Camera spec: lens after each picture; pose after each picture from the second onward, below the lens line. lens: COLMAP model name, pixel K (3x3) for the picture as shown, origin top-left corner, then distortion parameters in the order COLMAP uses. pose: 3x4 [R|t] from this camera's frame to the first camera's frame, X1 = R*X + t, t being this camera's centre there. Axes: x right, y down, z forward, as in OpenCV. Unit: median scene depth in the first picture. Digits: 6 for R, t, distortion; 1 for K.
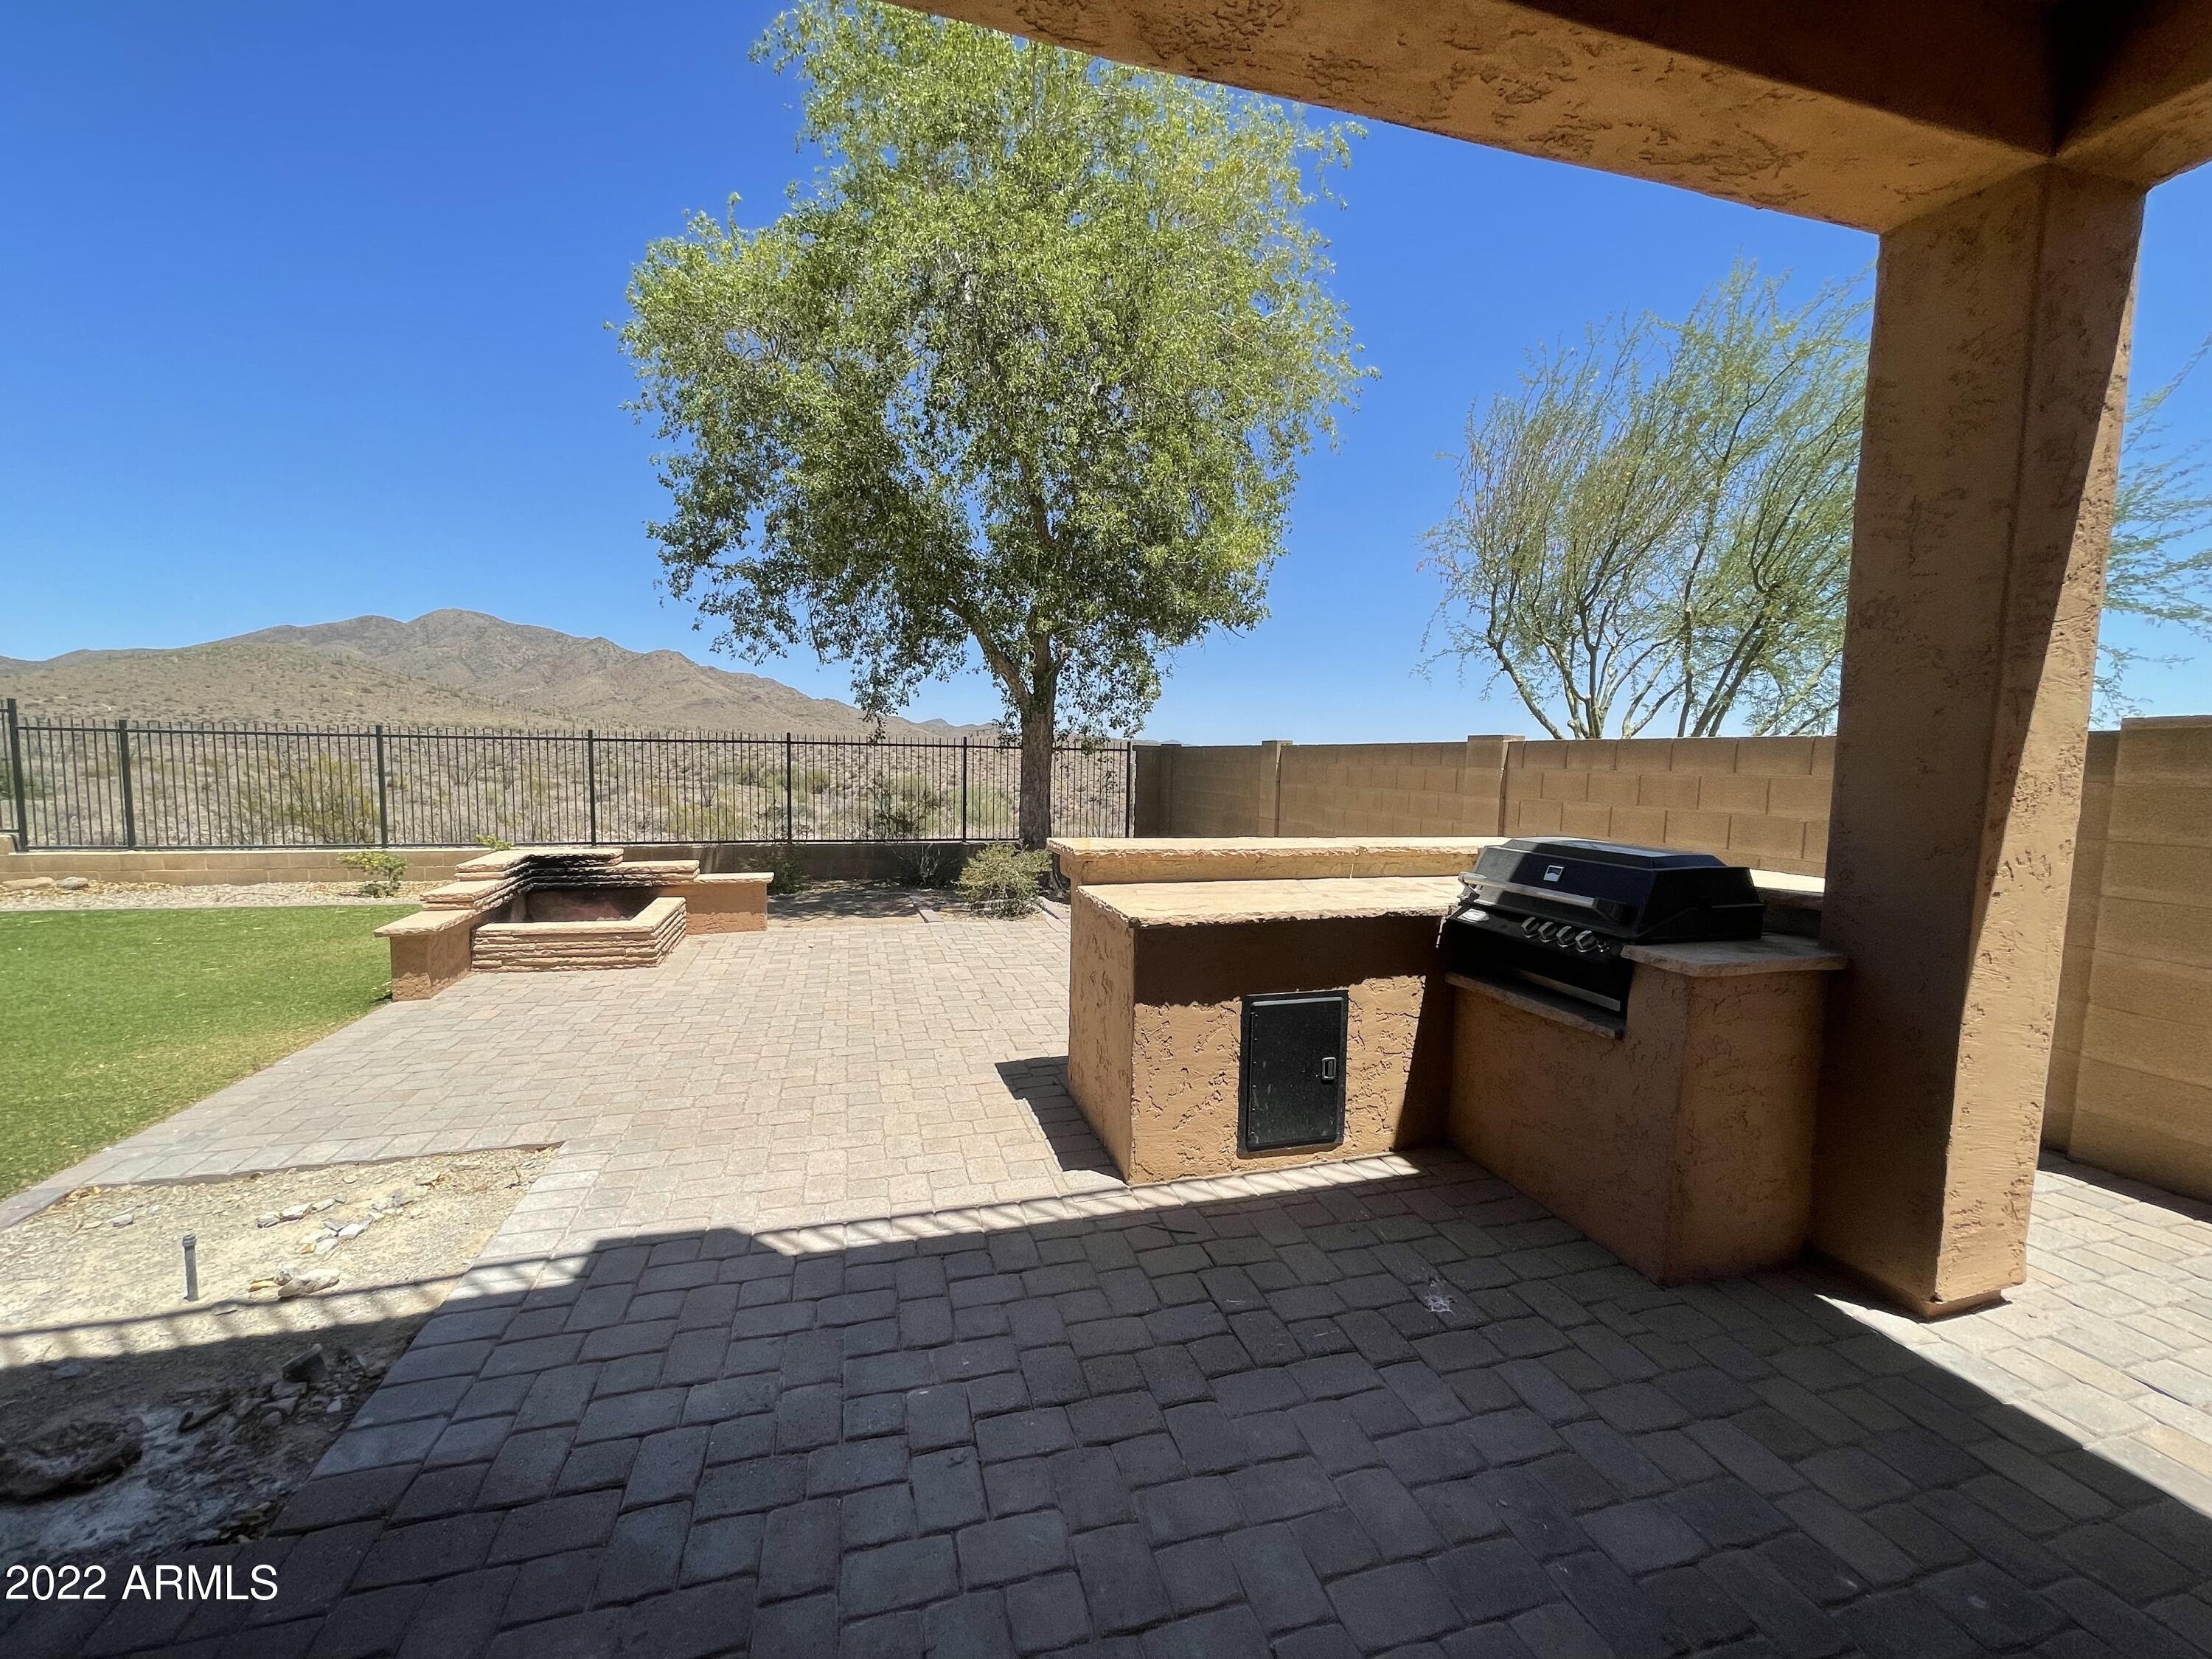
lens RADIAL K [[892.7, 0, 1101.4], [0, 892.7, 843.5], [0, 0, 1]] dist [-0.003422, 0.000918]
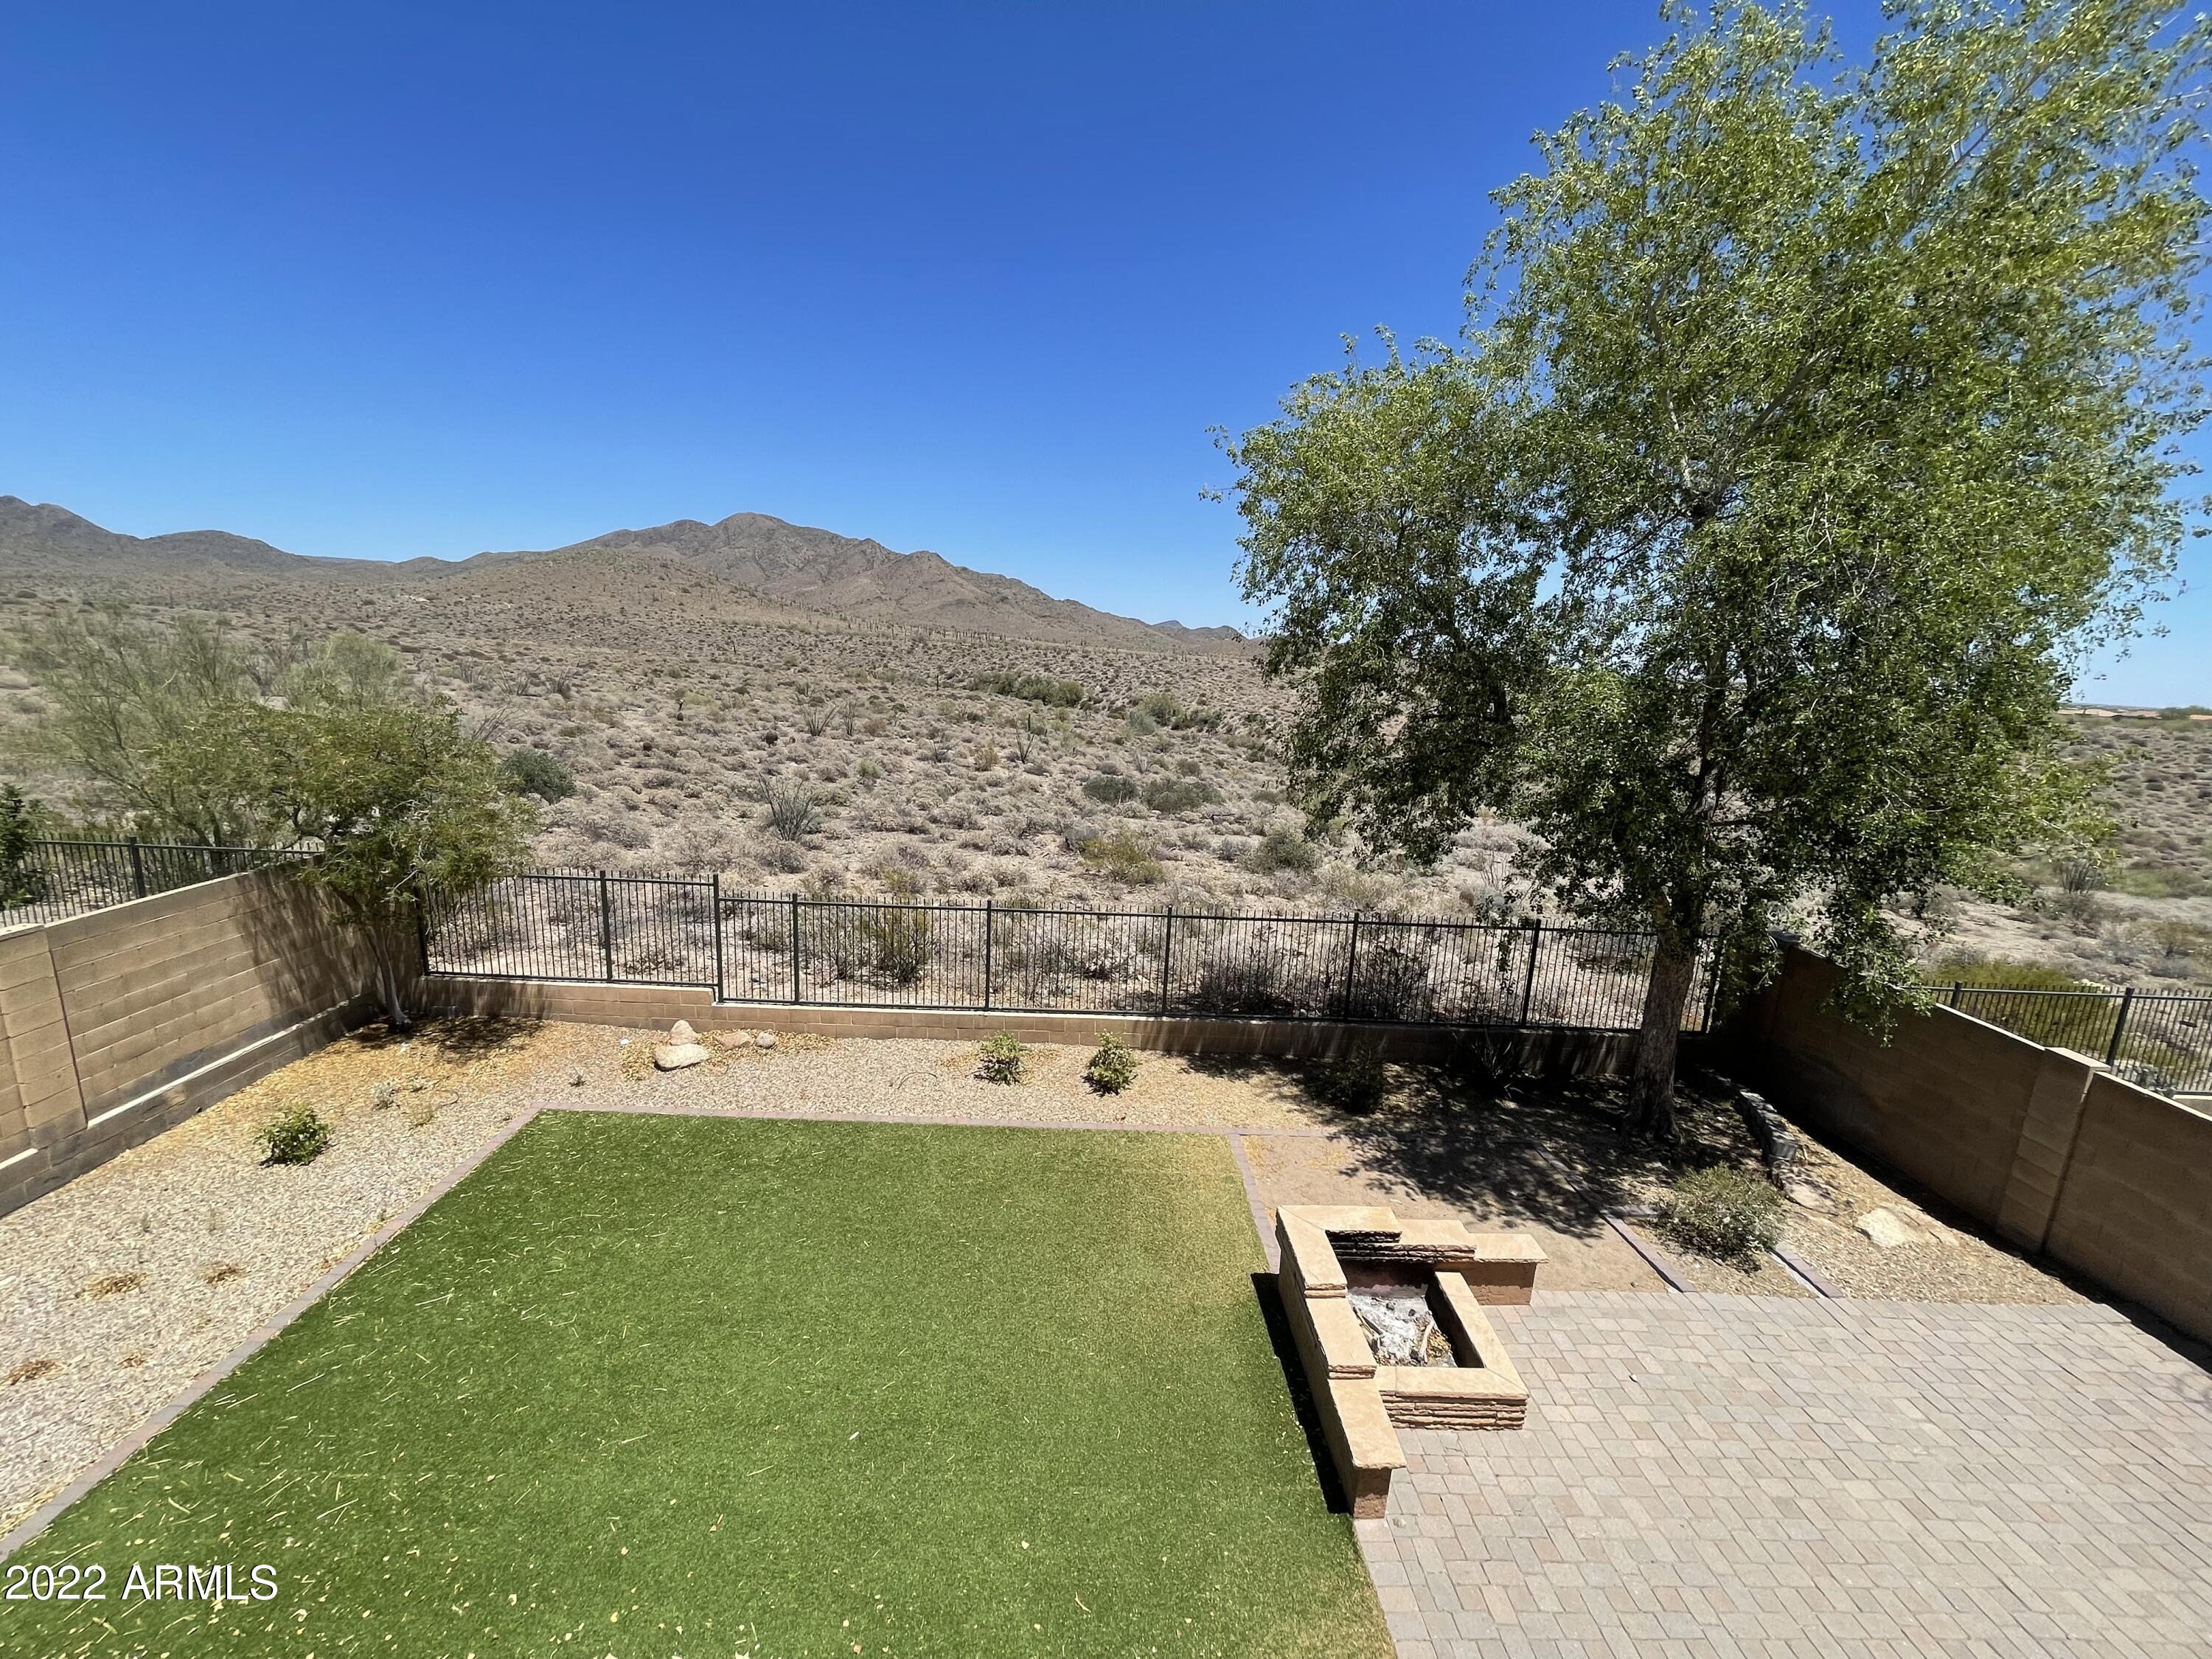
lens RADIAL K [[892.7, 0, 1103.2], [0, 892.7, 841.3], [0, 0, 1]] dist [-0.003422, 0.000918]
pose [[0.967319, 0.075423, -0.242084, -0.662962], [-0.050061, 0.992751, 0.109266, -0.492646], [0.248570, -0.093576, 0.964083, 0.043925]]
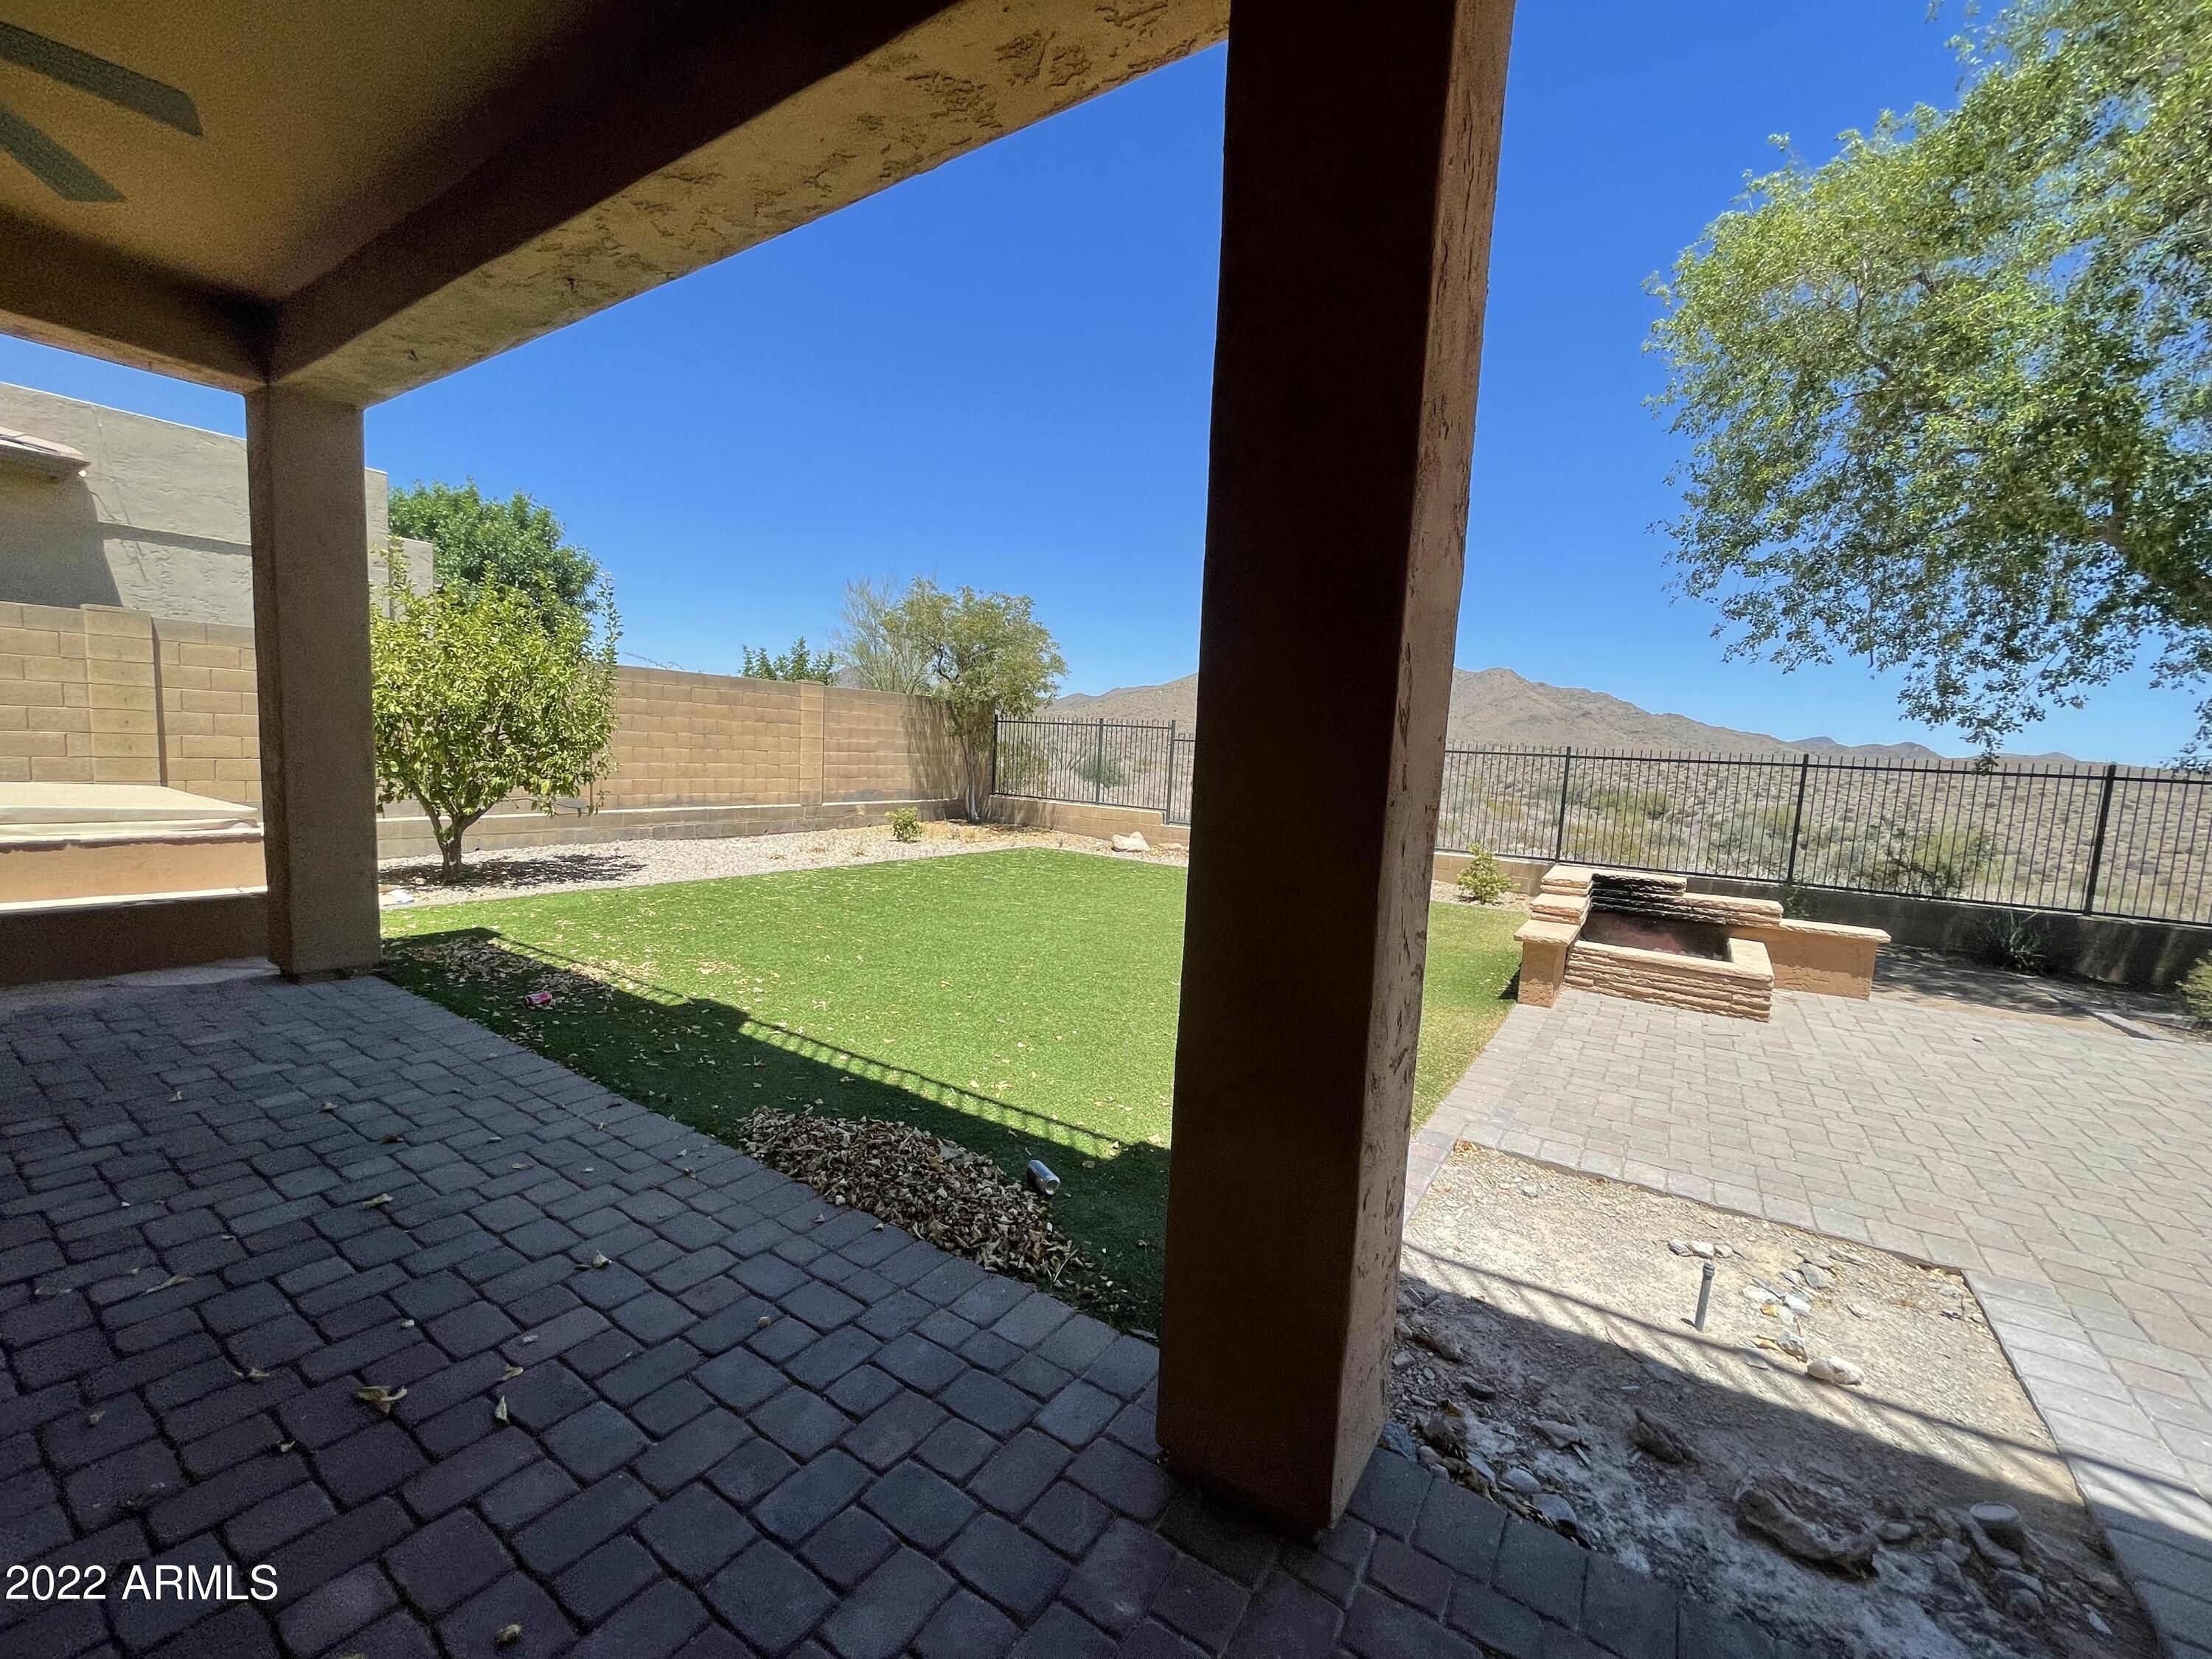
lens RADIAL K [[892.7, 0, 1104.0], [0, 892.7, 839.5], [0, 0, 1]] dist [-0.003422, 0.000918]
pose [[0.655581, 0.092938, -0.749384, -0.257950], [-0.109671, 0.993593, 0.027281, 0.007674], [0.747118, 0.064301, 0.661574, -0.057916]]
